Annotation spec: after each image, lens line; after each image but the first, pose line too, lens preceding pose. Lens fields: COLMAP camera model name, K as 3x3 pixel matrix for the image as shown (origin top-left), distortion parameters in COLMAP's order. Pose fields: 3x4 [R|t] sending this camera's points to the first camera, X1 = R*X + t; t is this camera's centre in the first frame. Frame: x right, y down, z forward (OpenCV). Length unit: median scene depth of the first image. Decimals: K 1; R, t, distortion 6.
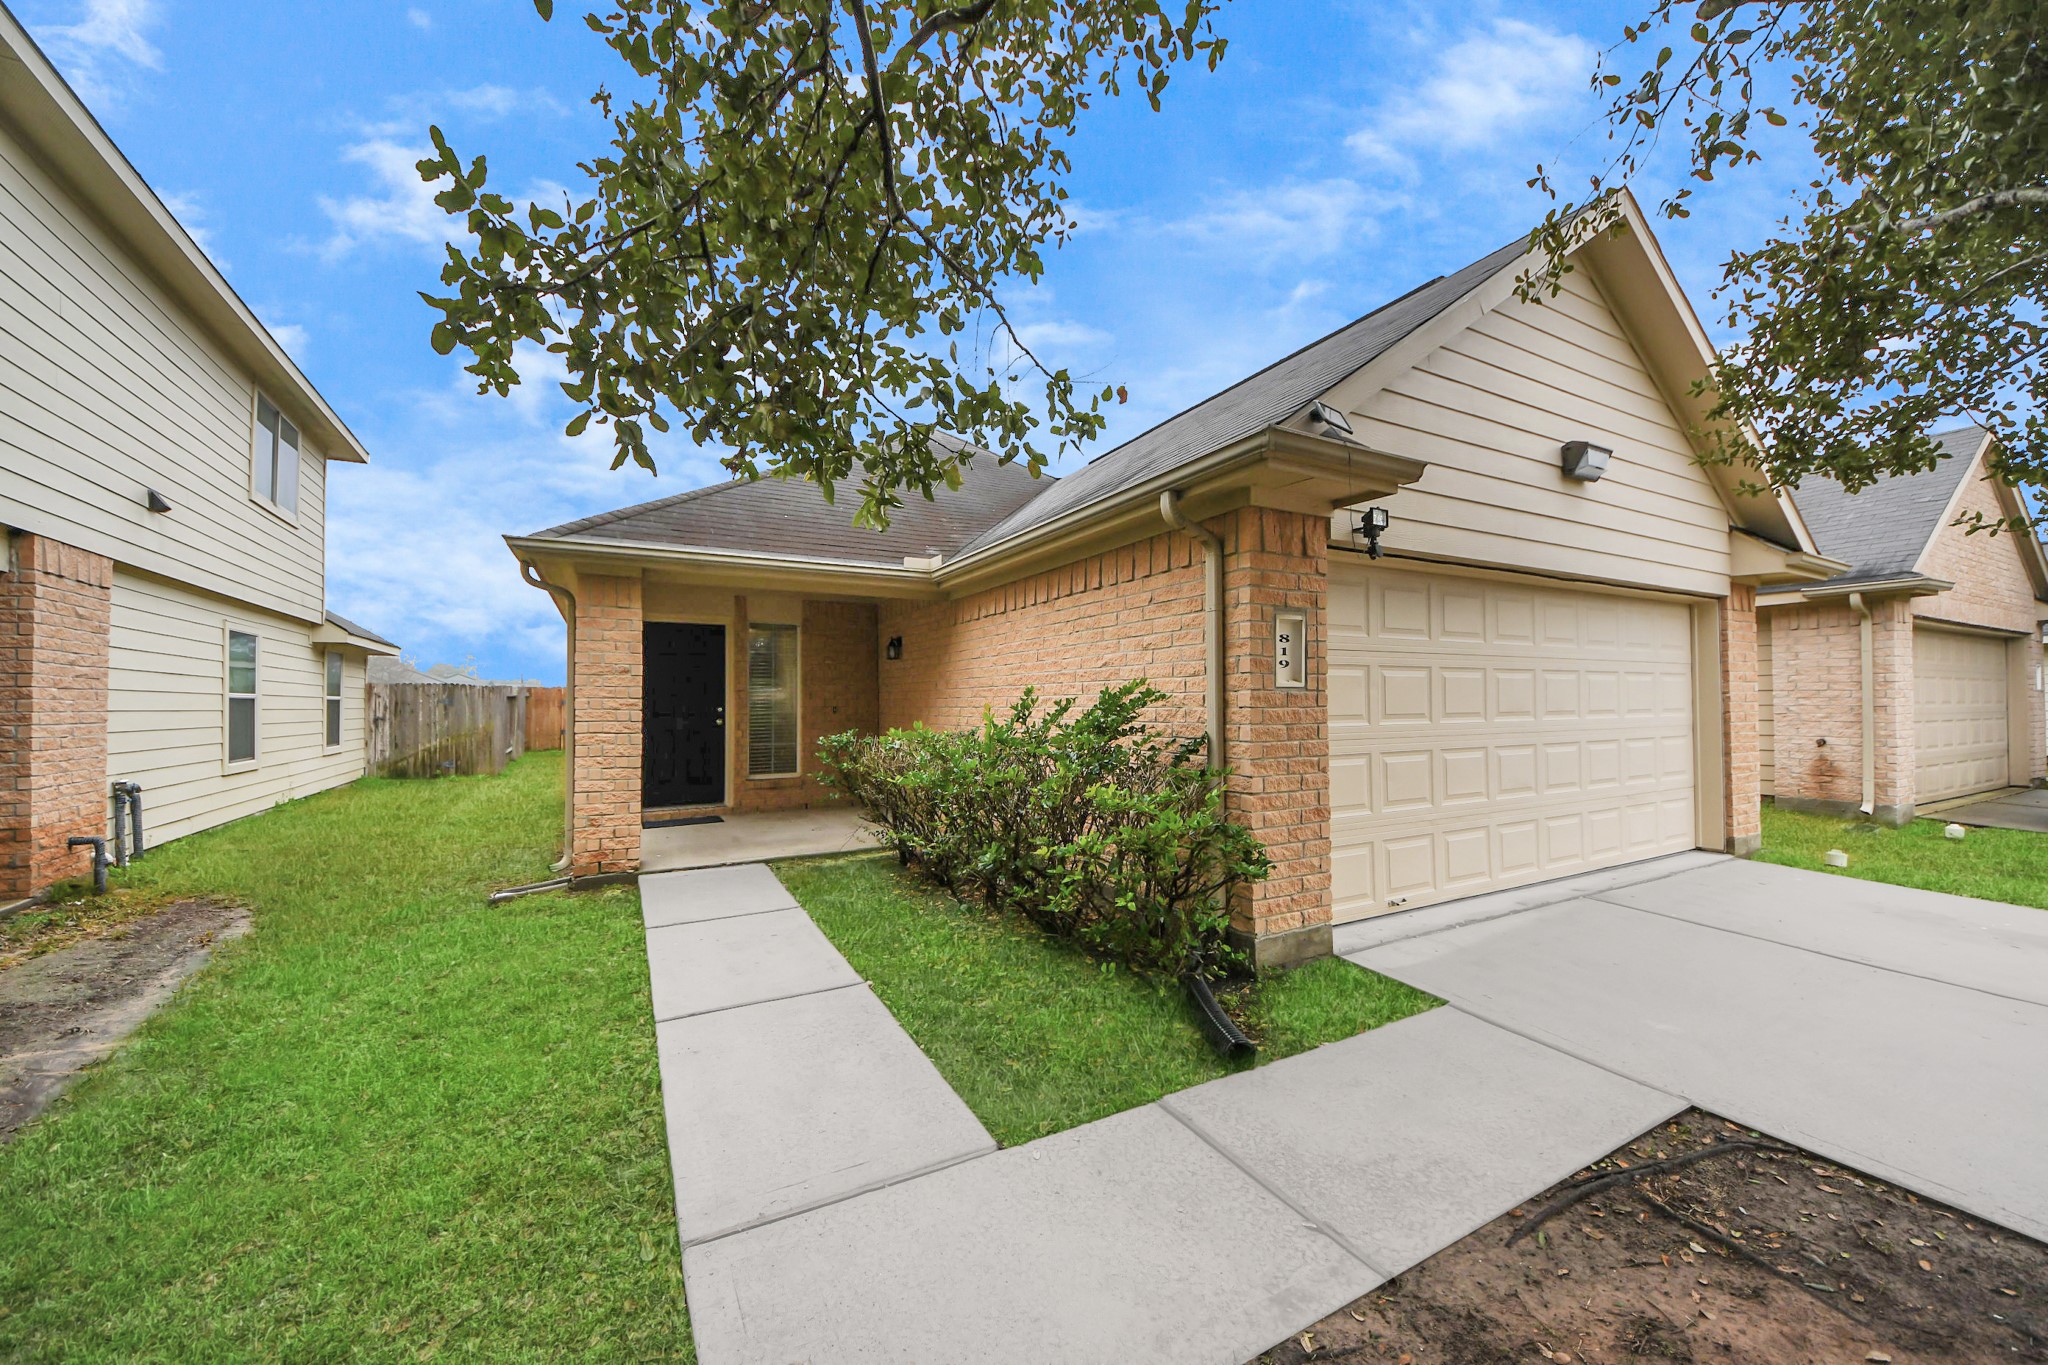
lens RADIAL K [[767.7, 0, 1024.0], [0, 767.7, 682.5], [0, 0, 1]] dist [0.000889, -0.009314]
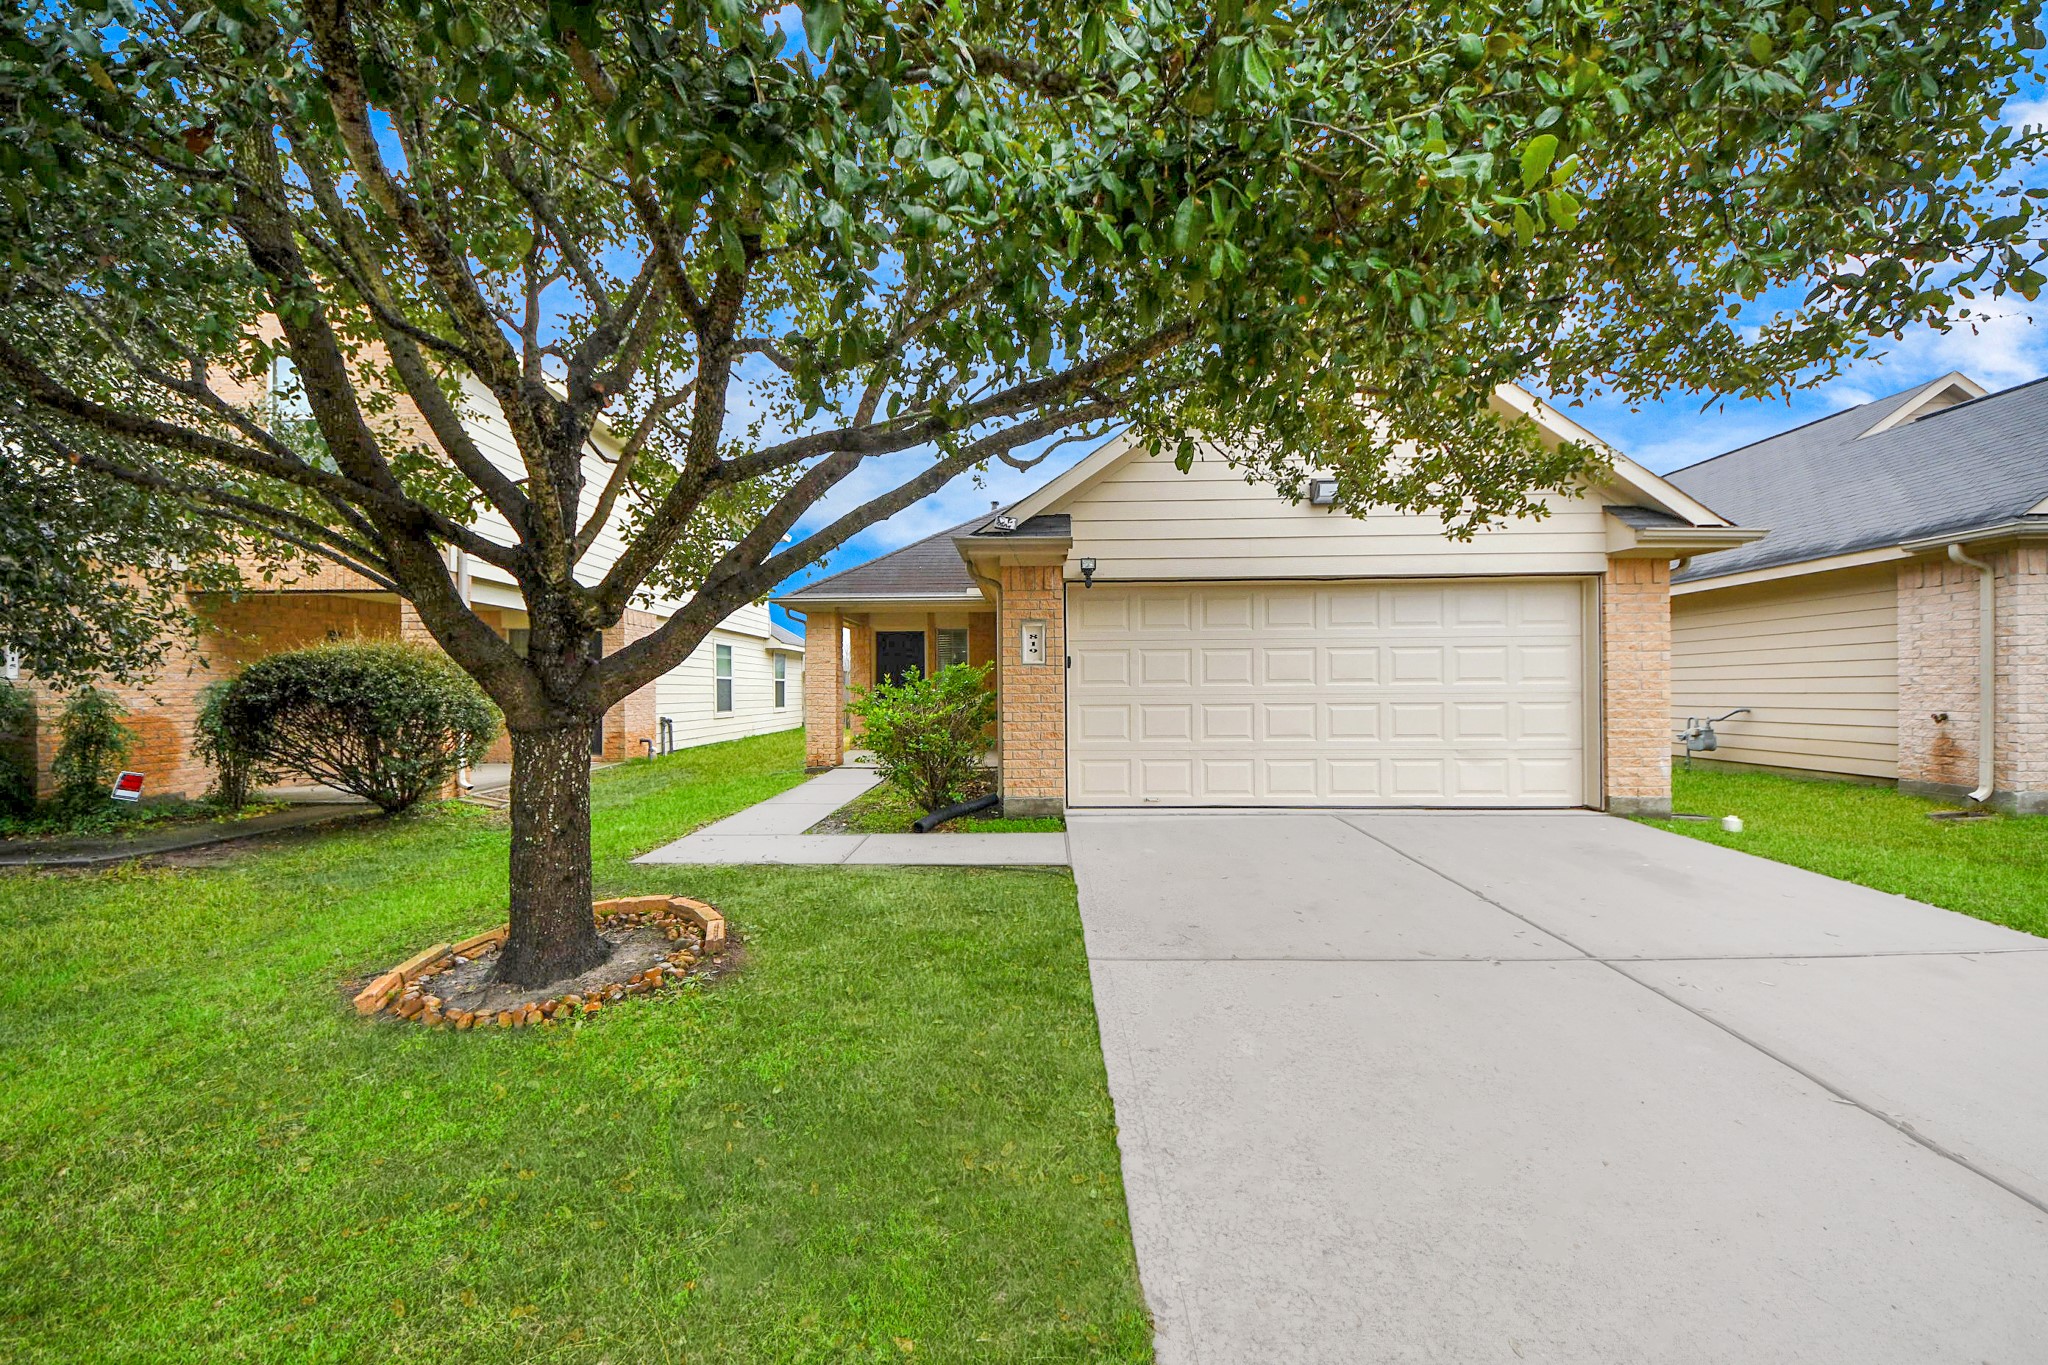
lens RADIAL K [[751.6, 0, 1024.0], [0, 751.6, 682.5], [0, 0, 1]] dist [0.031416, -0.023413]
pose [[0.863396, -0.004872, -0.504504, 0.738445], [0.014460, 0.999782, 0.015092, 0.014135], [0.504320, -0.020325, 0.863278, -0.324875]]
